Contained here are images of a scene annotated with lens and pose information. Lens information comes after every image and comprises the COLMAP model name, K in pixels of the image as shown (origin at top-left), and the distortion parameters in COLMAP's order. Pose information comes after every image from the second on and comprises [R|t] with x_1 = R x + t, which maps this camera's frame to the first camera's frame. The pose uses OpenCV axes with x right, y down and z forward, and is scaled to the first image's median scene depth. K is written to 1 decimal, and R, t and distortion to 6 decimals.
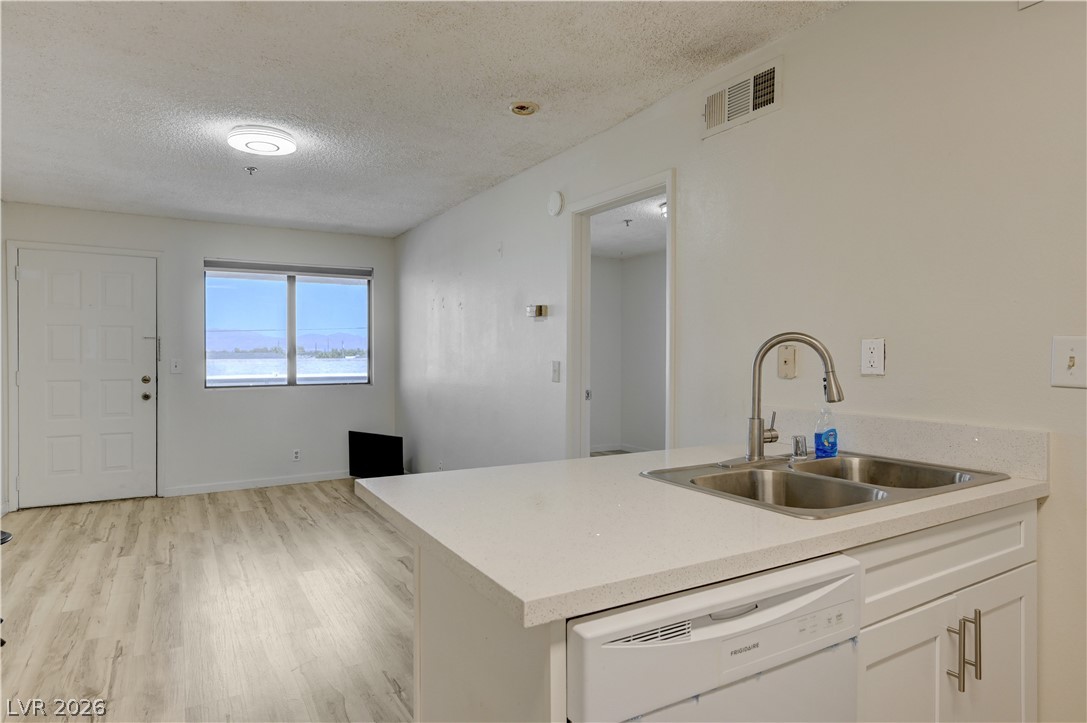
lens RADIAL K [[621.4, 0, 547.2], [0, 621.4, 357.7], [0, 0, 1]] dist [-0.005910, 0.000076]
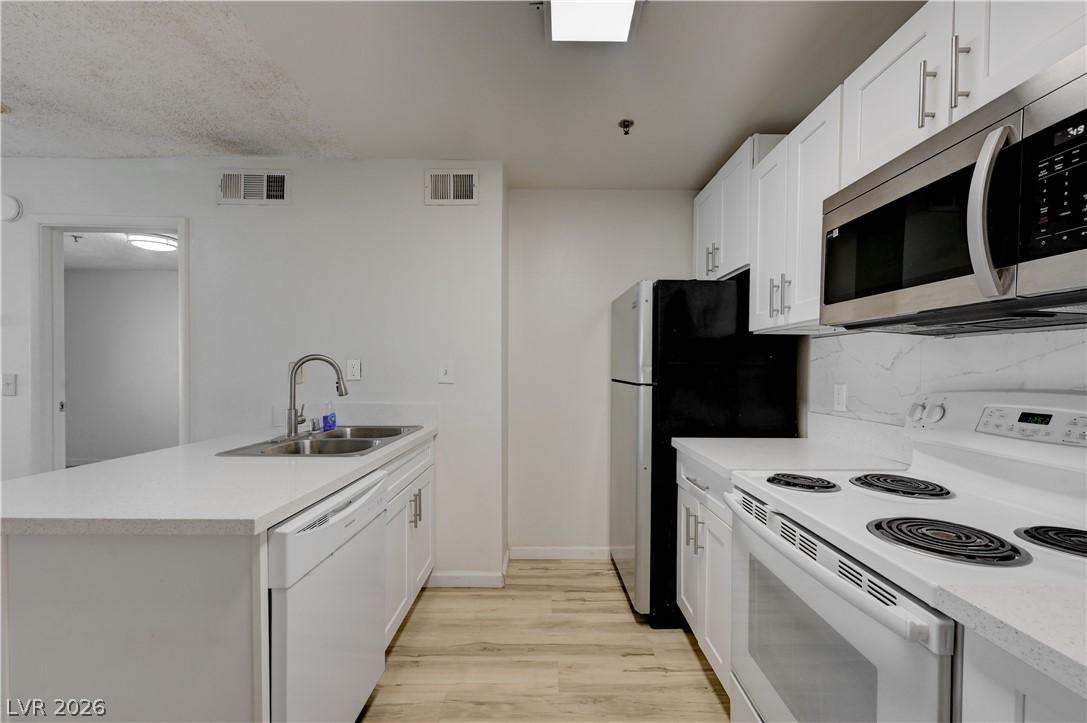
lens RADIAL K [[431.7, 0, 548.8], [0, 431.7, 378.6], [0, 0, 1]] dist [-0.002942, 0.000303]
pose [[0.509719, -0.015157, 0.860208, -0.137091], [-0.000019, 0.999845, 0.017629, 0.001133], [-0.860341, -0.009002, 0.509639, -0.052366]]
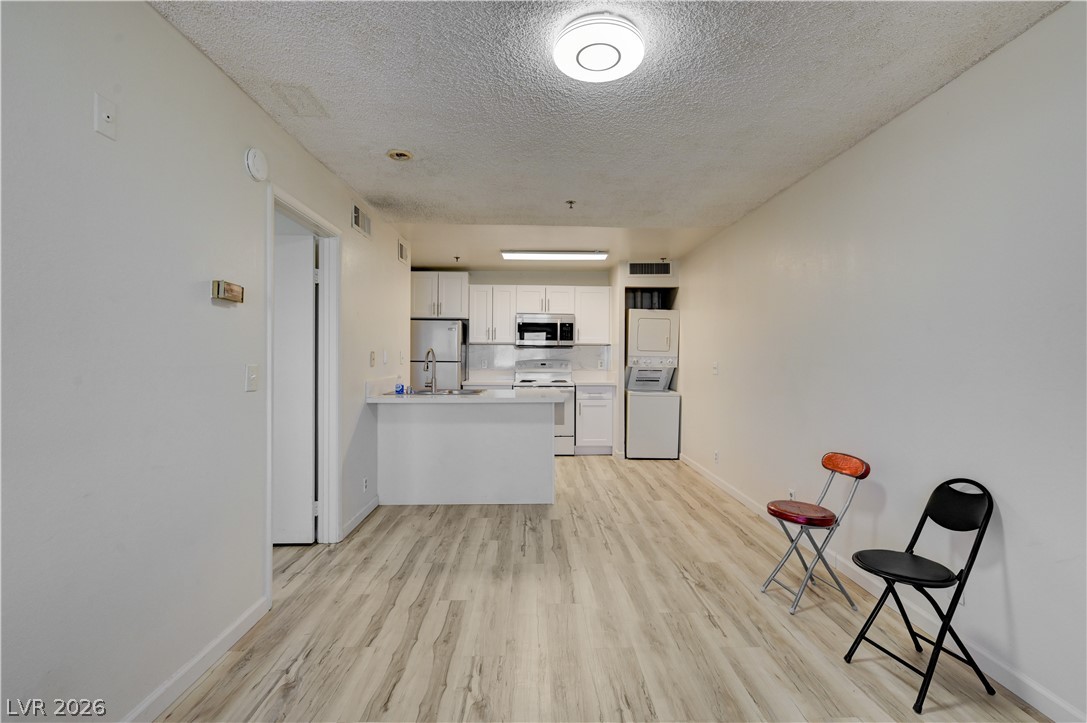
lens RADIAL K [[473.6, 0, 546.9], [0, 473.6, 358.0], [0, 0, 1]] dist [0.000393, -0.000003]
pose [[-0.870948, -0.003494, 0.491363, -0.618989], [0.001528, 0.999951, 0.009820, -0.009053], [-0.491373, 0.009303, -0.870900, 1.379285]]
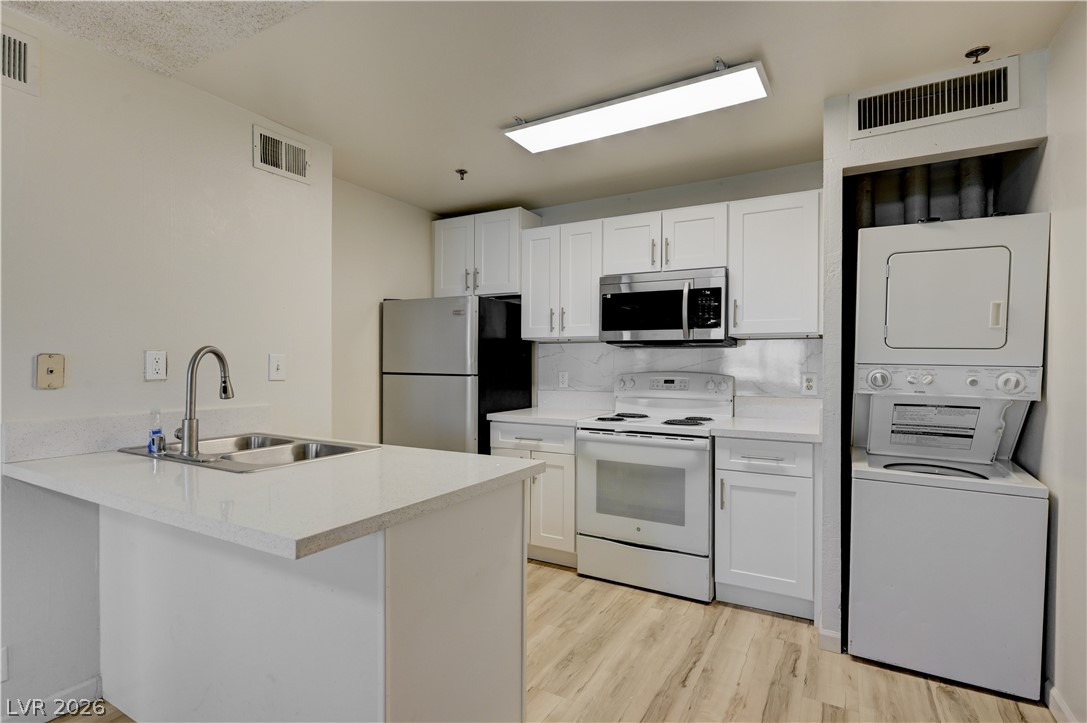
lens RADIAL K [[531.9, 0, 540.8], [0, 531.9, 364.4], [0, 0, 1]] dist [-0.002397, -0.001872]
pose [[-0.486277, -0.001070, 0.873804, -0.442902], [0.004026, 0.999986, 0.003465, -0.002245], [-0.873796, 0.005203, -0.486266, 0.479976]]
